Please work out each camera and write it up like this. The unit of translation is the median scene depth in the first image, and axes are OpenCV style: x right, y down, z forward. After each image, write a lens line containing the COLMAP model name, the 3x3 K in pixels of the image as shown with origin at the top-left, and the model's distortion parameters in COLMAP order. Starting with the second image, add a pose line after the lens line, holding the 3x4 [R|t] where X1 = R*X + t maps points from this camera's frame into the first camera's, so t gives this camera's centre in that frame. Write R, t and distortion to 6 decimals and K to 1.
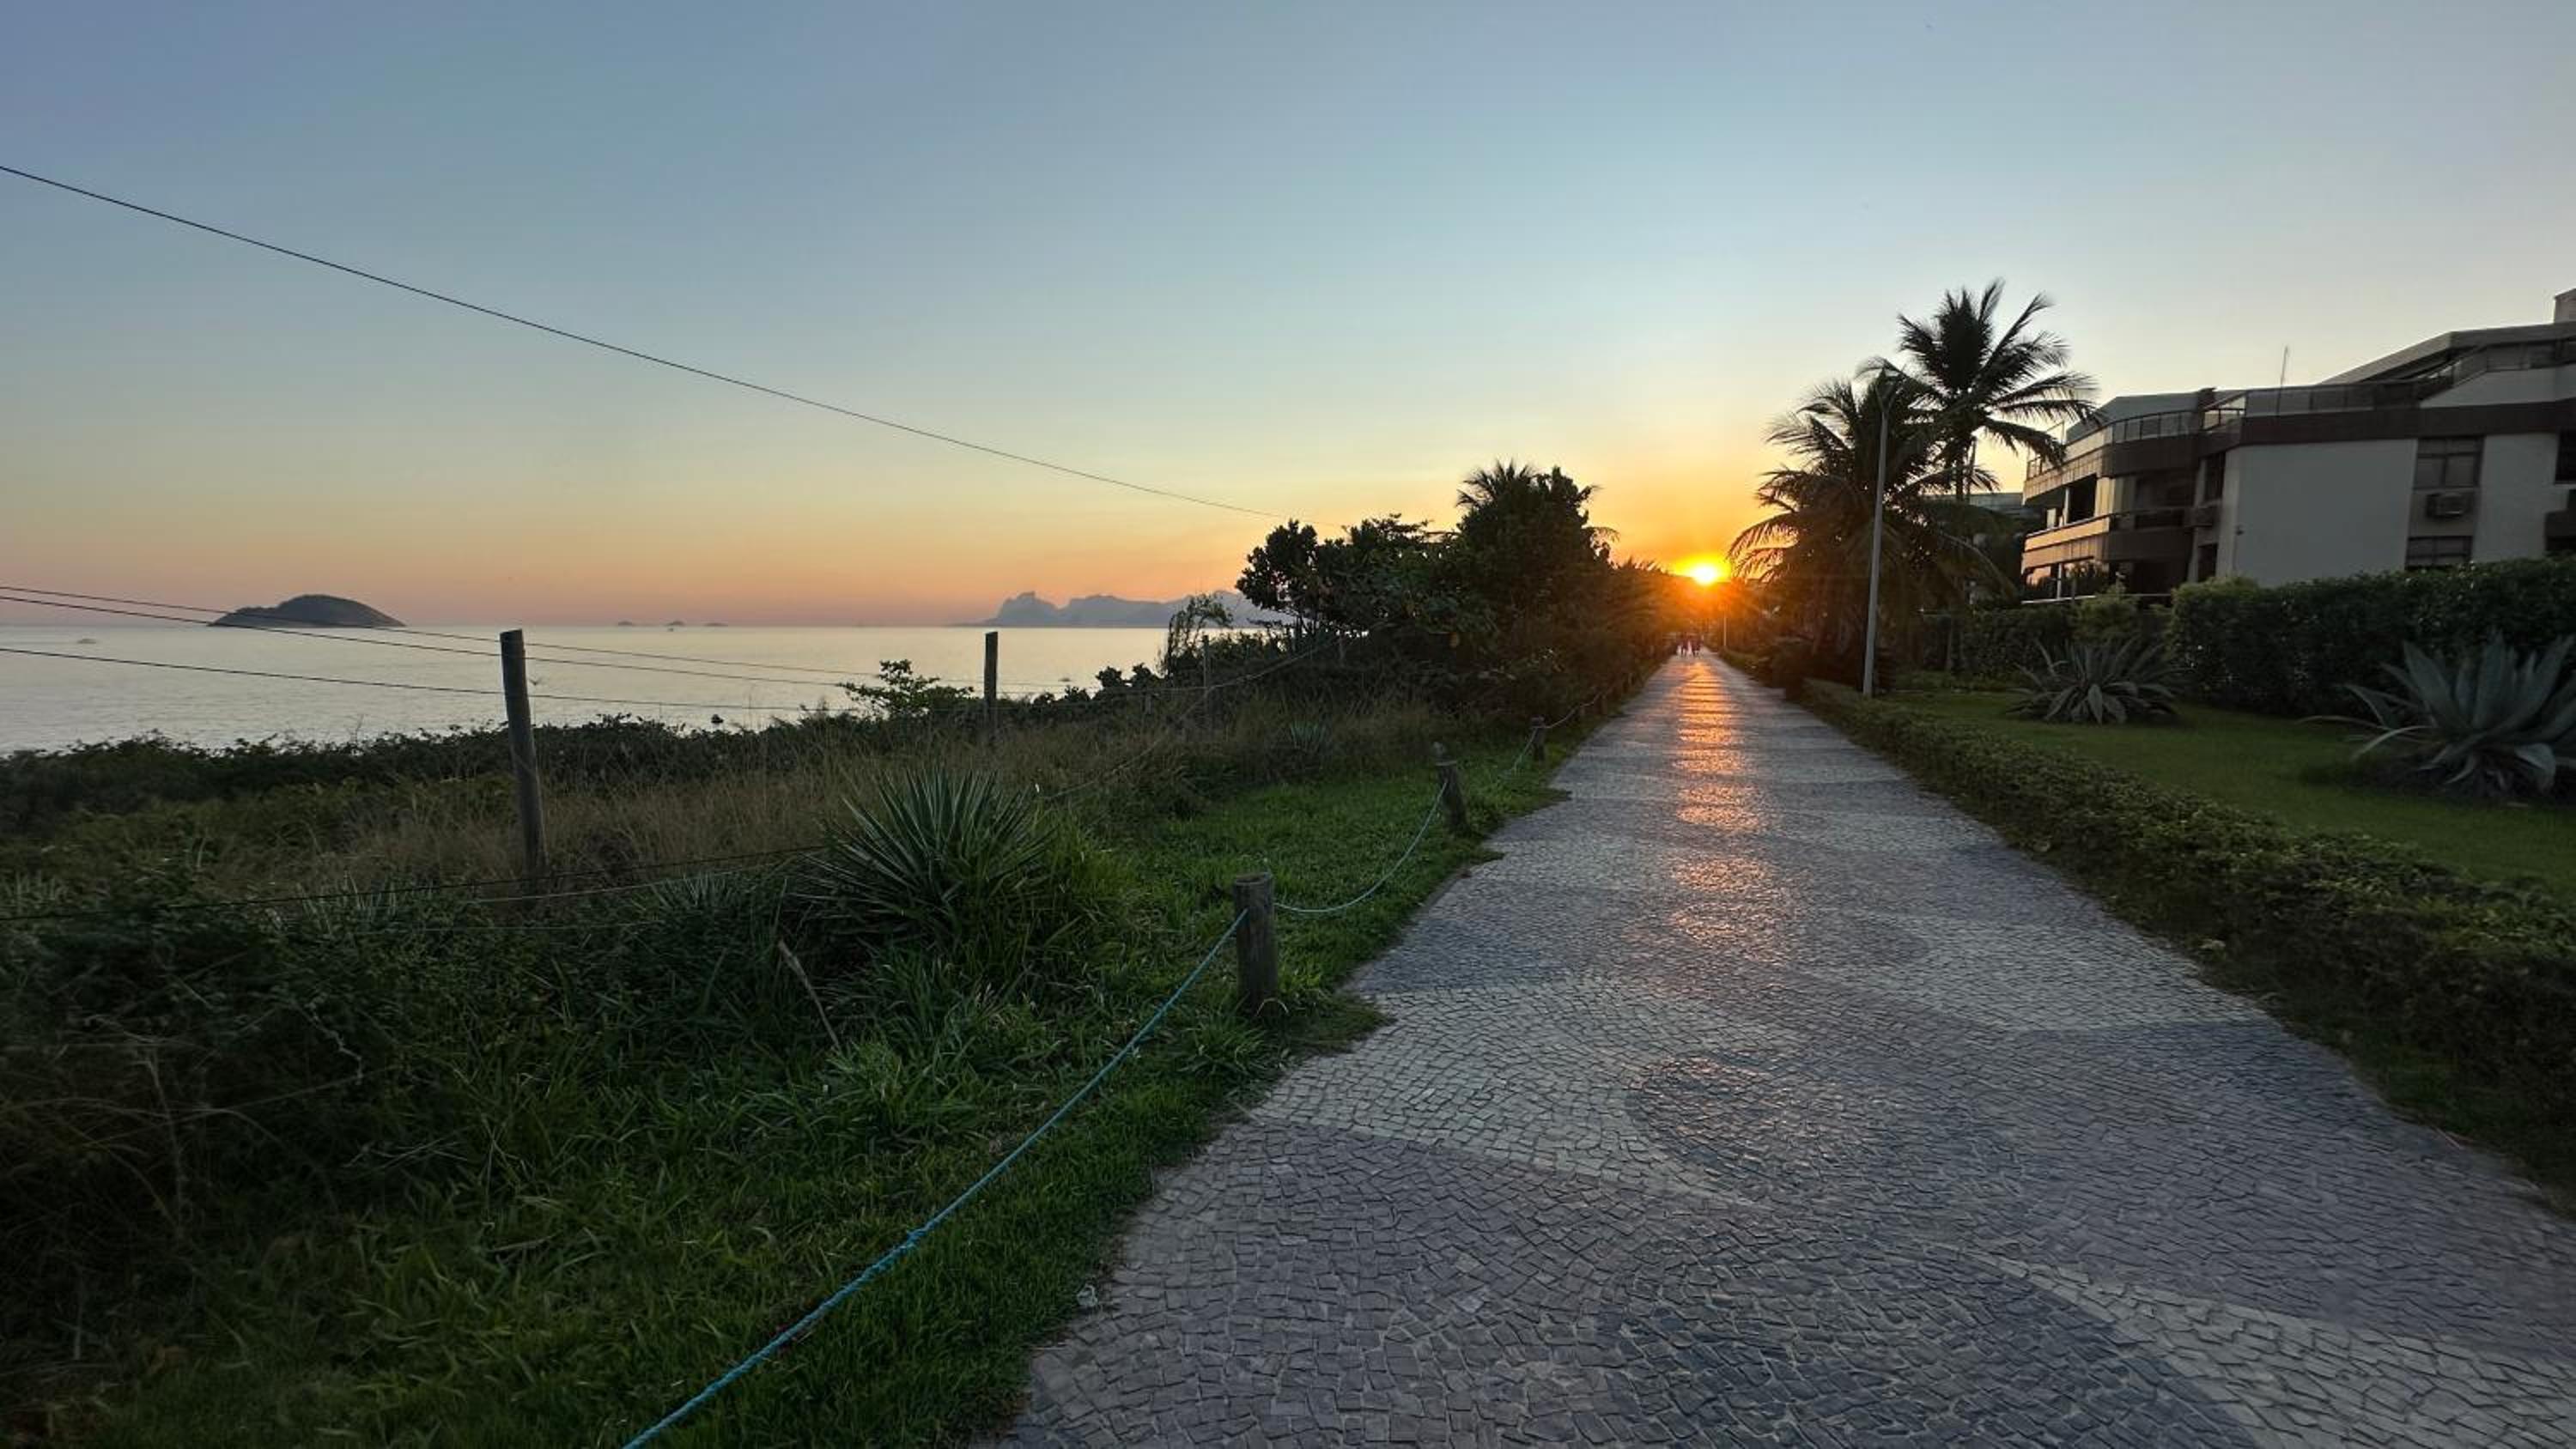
lens RADIAL K [[1034.5, 0, 1294.9], [0, 1034.5, 703.3], [0, 0, 1]] dist [-0.002781, 0.000960]
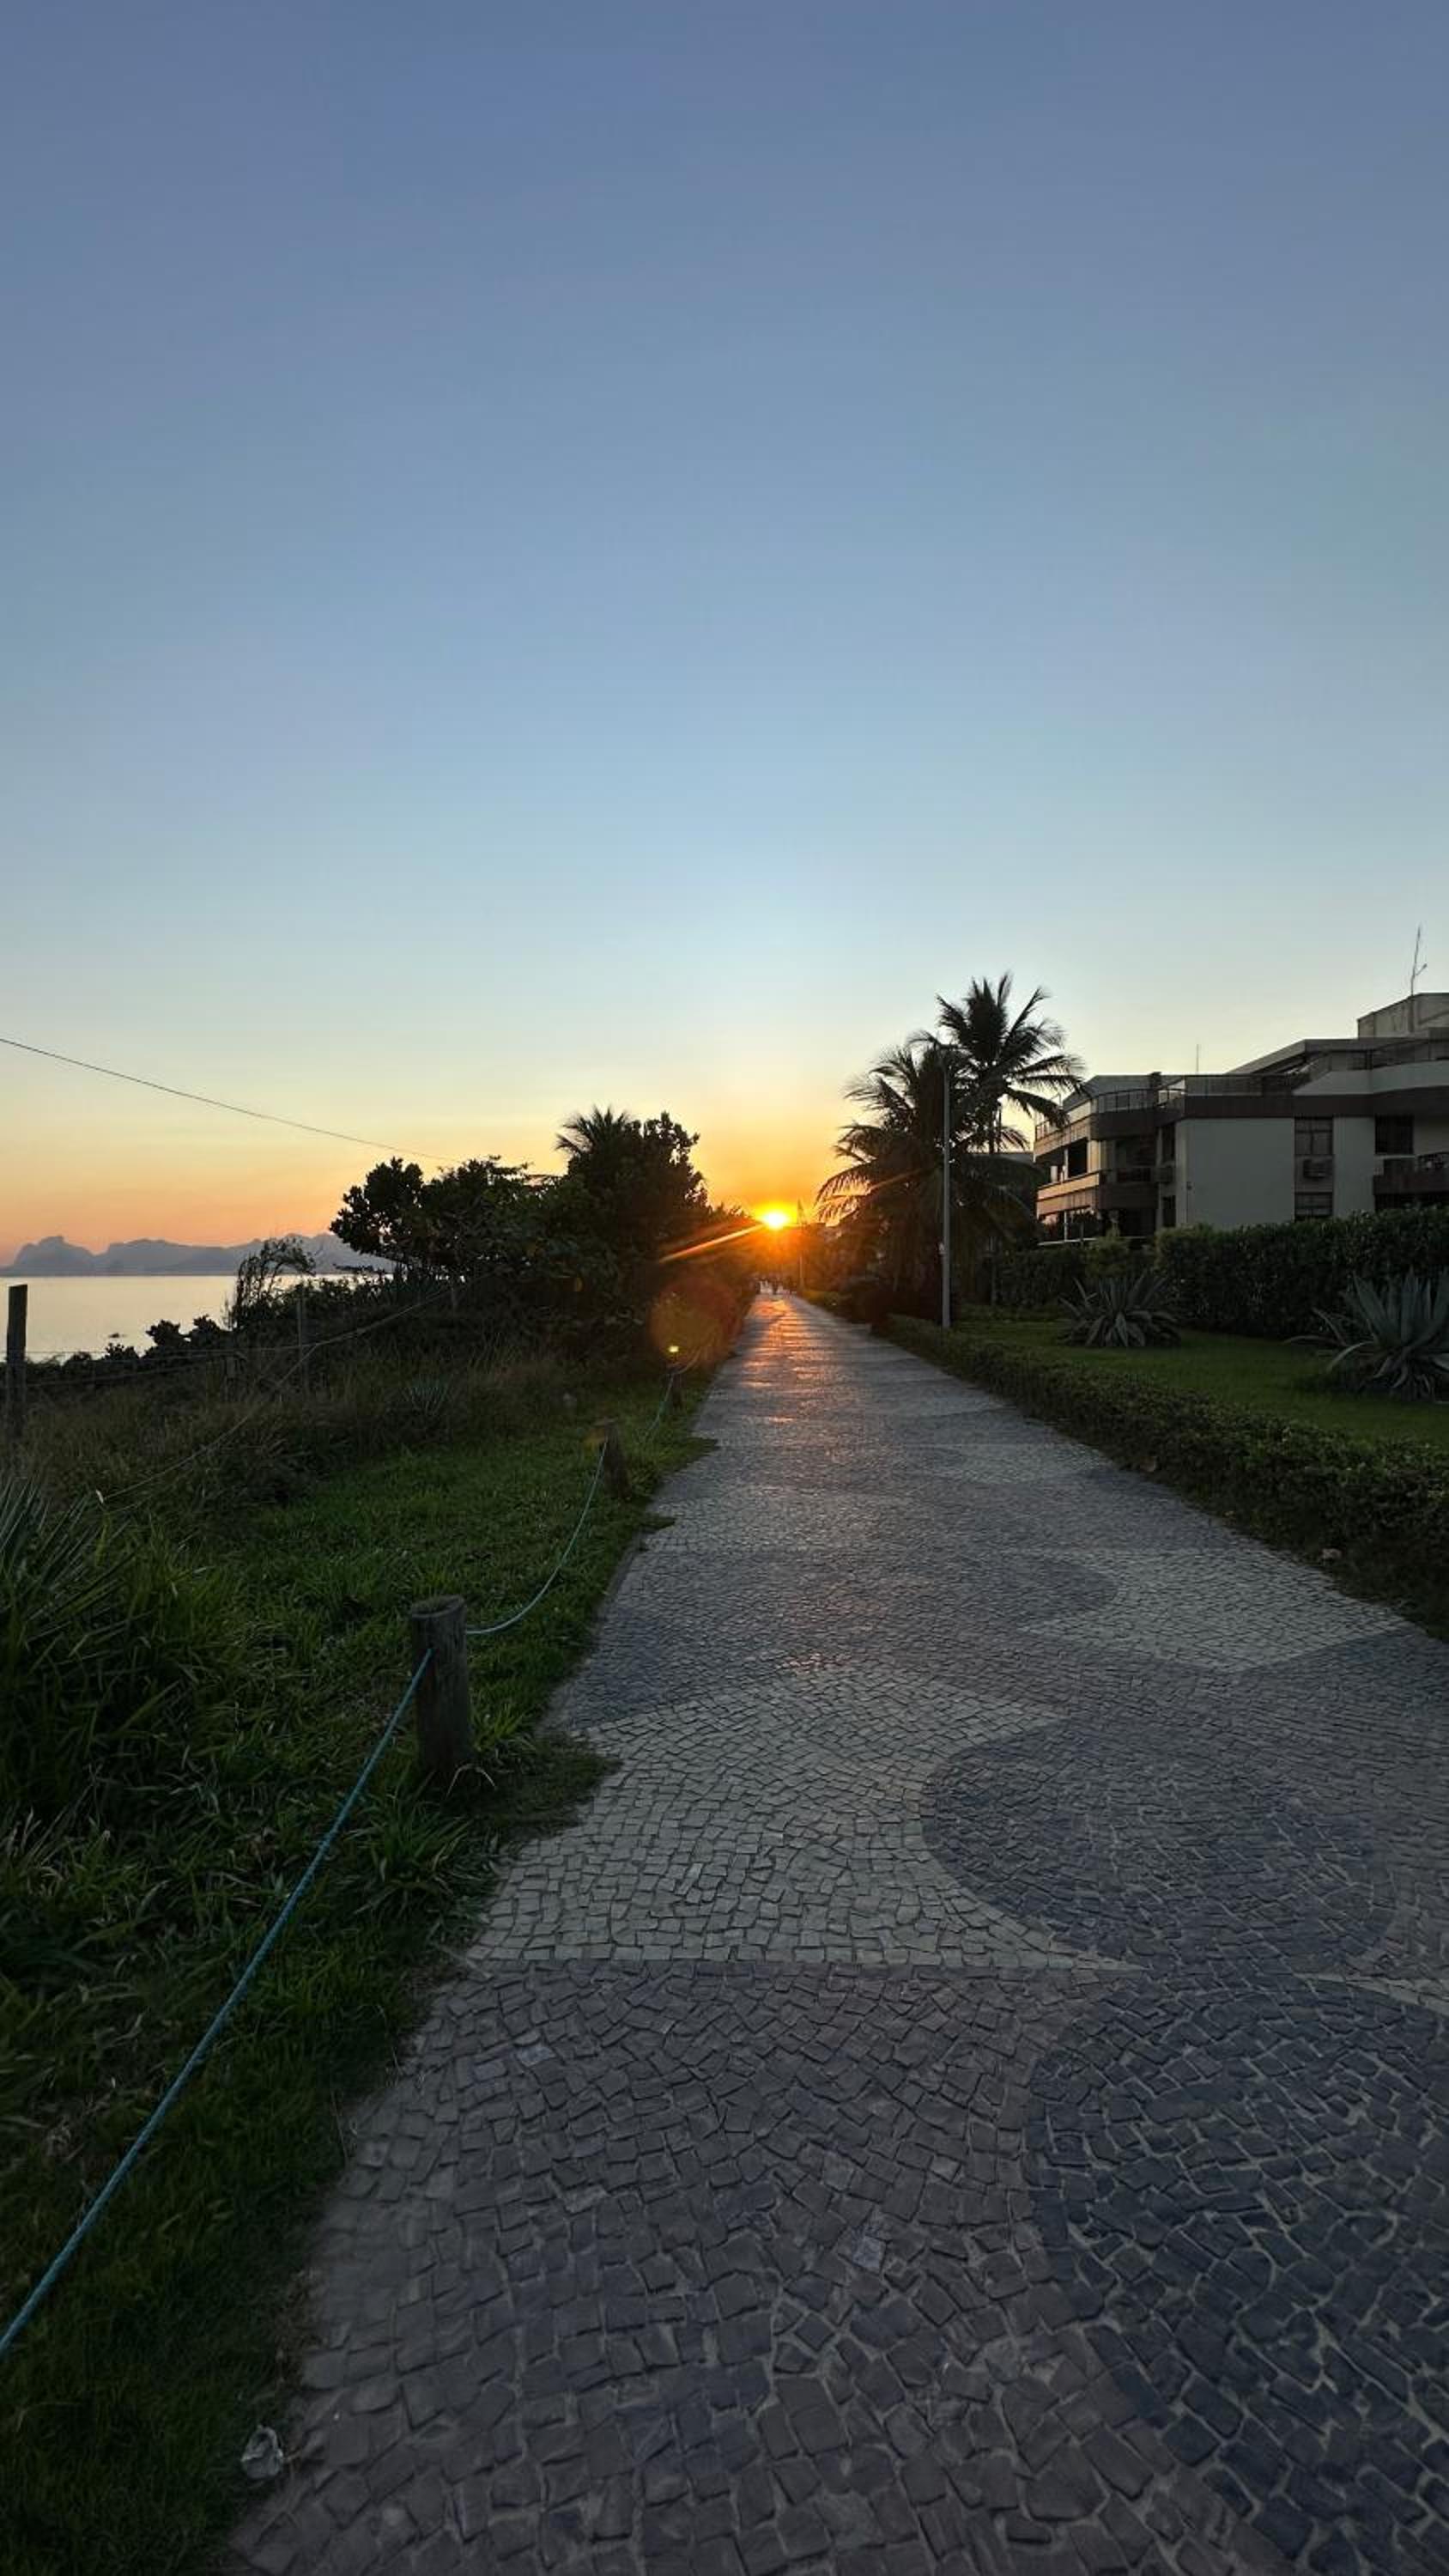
lens RADIAL K [[1034.5, 0, 739.0], [0, 1034.5, 1270.9], [0, 0, 1]] dist [-0.002781, 0.000960]
pose [[0.944829, -0.011428, 0.327365, -0.042141], [0.035282, 0.997128, -0.067022, -0.009922], [-0.325659, 0.074874, 0.942518, 0.104970]]
